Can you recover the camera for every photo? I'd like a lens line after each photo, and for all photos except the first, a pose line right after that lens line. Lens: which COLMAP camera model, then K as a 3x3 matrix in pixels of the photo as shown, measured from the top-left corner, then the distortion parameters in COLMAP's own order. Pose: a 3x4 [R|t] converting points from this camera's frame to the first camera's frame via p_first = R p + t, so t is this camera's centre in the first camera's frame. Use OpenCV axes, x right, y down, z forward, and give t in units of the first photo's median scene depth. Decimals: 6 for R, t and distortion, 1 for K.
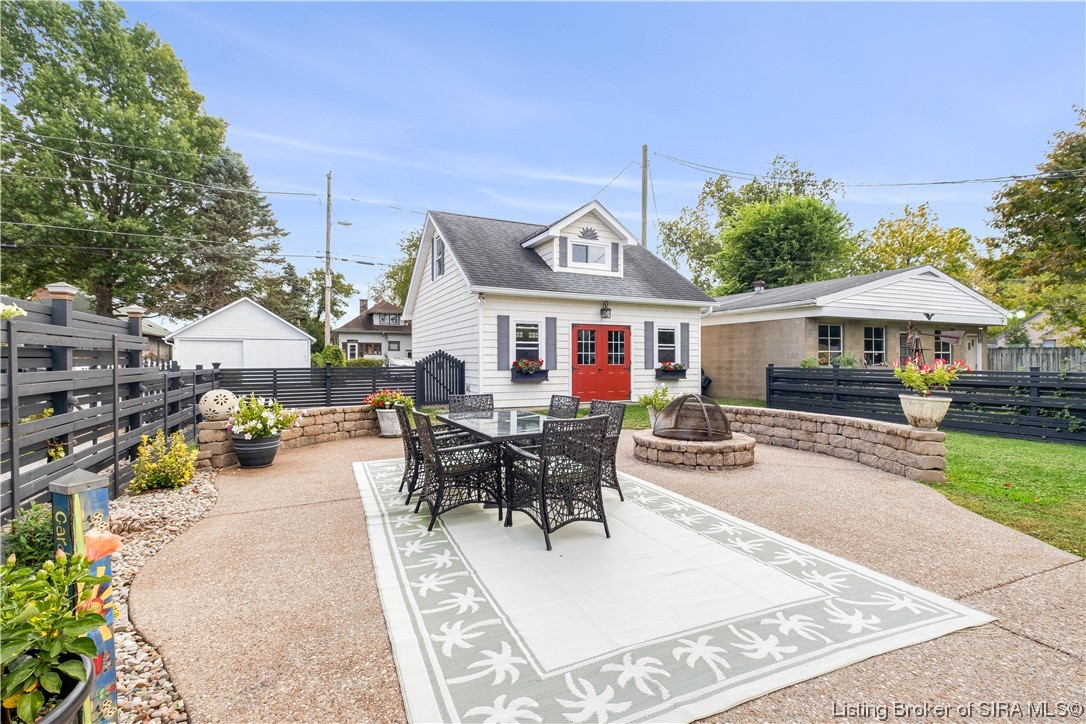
lens RADIAL K [[482.7, 0, 542.0], [0, 482.7, 362.1], [0, 0, 1]] dist [0.013527, -0.006647]
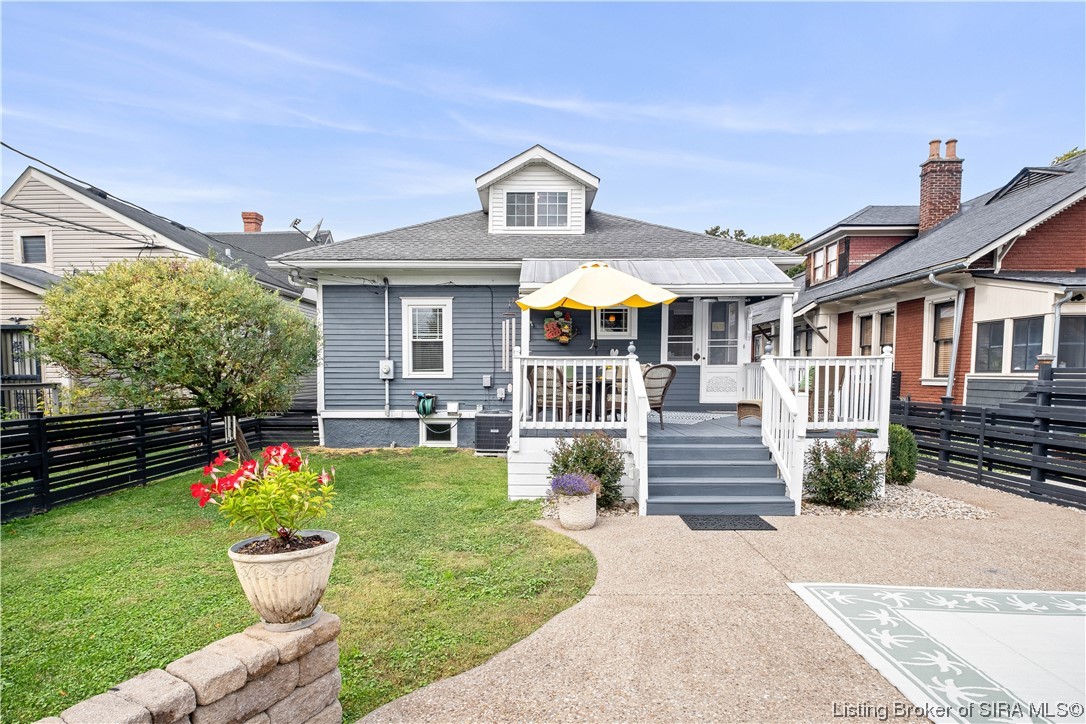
lens RADIAL K [[568.6, 0, 543.6], [0, 568.6, 412.2], [0, 0, 1]] dist [-0.001422, -0.000666]
pose [[-0.900575, -0.029309, 0.433712, 0.150861], [0.000513, 0.997652, 0.068484, -0.026837], [-0.434701, 0.061898, -0.898445, 0.520133]]
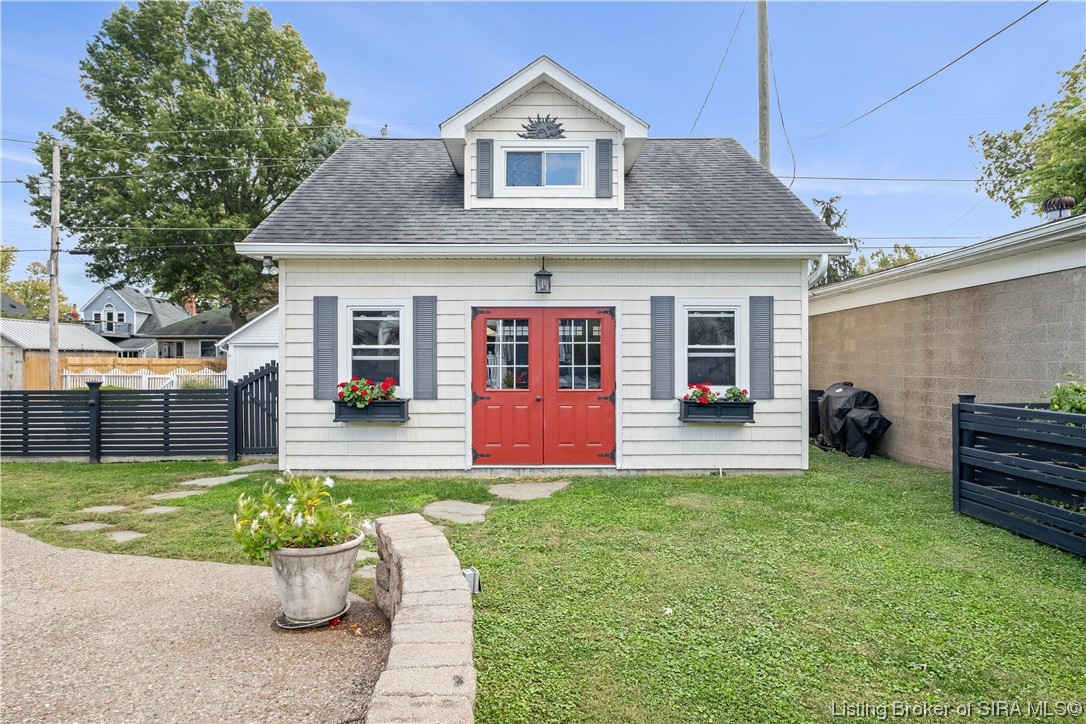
lens RADIAL K [[604.0, 0, 543.6], [0, 604.0, 364.8], [0, 0, 1]] dist [0.002782, 0.003516]
pose [[0.907856, 0.000073, -0.419281, 0.359903], [-0.000898, 0.999998, -0.001769, -0.017503], [0.419280, 0.001983, 0.907855, 0.427175]]
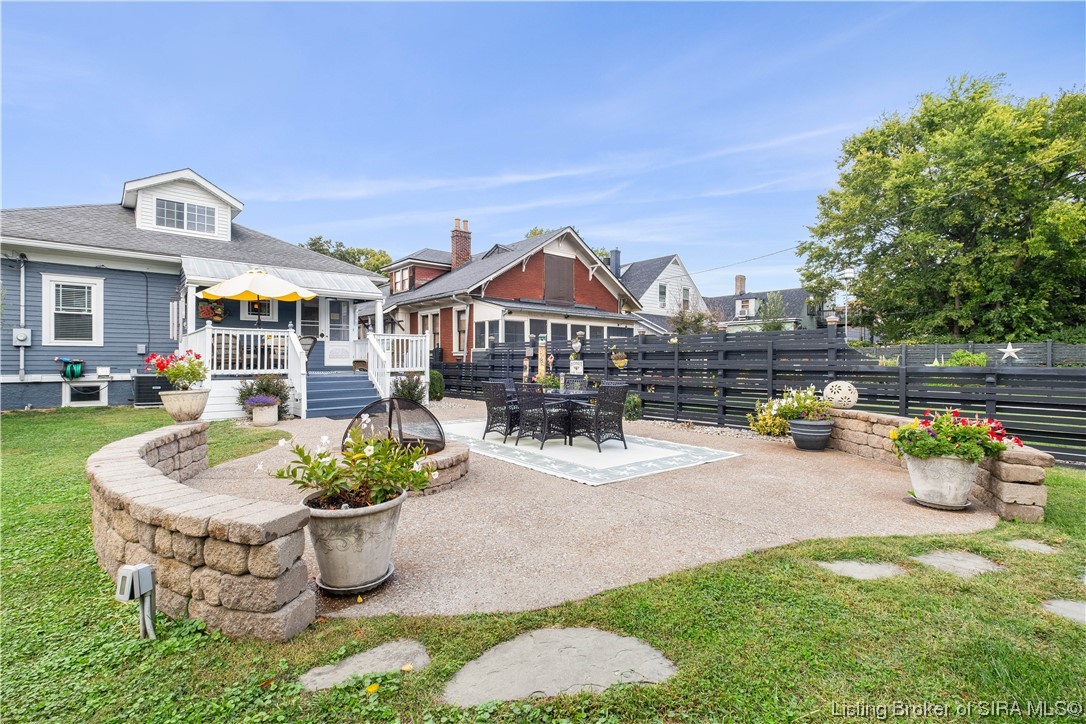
lens RADIAL K [[482.7, 0, 533.4], [0, 482.7, 360.7], [0, 0, 1]] dist [0.013527, -0.006647]
pose [[-0.965606, -0.000787, -0.260009, 0.138115], [-0.001771, 0.999992, 0.003553, 0.001988], [0.260005, 0.003892, -0.965600, 0.837223]]
